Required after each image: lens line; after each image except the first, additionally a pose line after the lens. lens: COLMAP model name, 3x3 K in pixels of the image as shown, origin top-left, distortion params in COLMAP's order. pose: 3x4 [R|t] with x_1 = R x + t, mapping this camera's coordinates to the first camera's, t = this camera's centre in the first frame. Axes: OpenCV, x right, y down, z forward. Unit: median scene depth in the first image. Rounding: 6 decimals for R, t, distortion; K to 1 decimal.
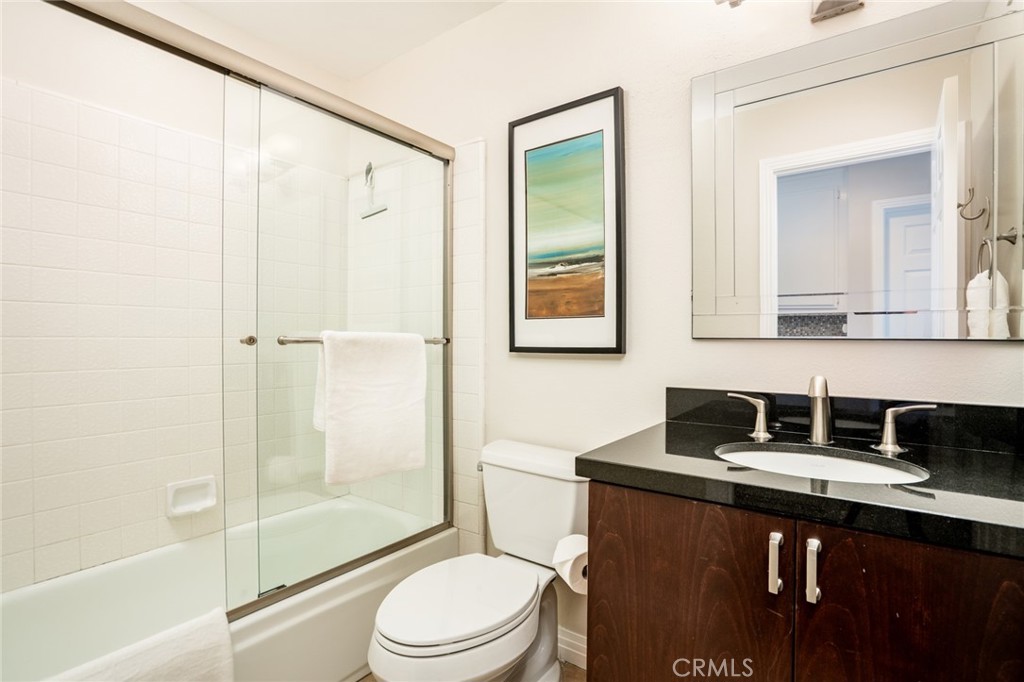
lens RADIAL K [[478.0, 0, 509.8], [0, 478.0, 343.8], [0, 0, 1]] dist [-0.045683, 0.010095]
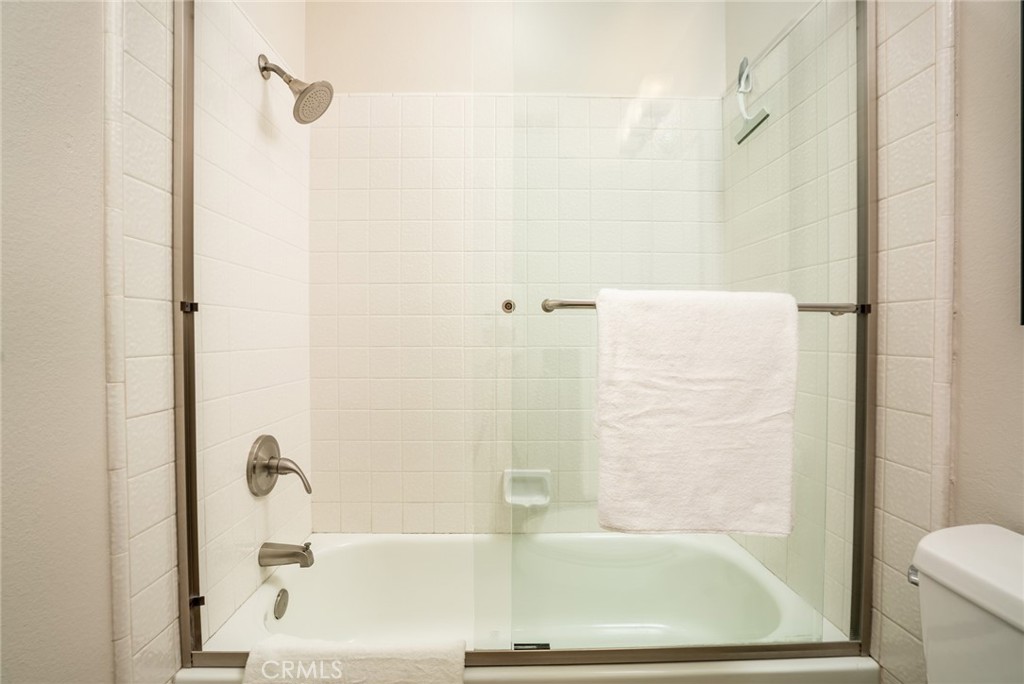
lens RADIAL K [[478.0, 0, 517.0], [0, 478.0, 344.6], [0, 0, 1]] dist [-0.045683, 0.010095]
pose [[0.621077, 0.012092, -0.783656, 0.040716], [-0.008204, 0.999926, 0.008927, 0.035673], [0.783706, 0.000885, 0.621131, 0.406320]]
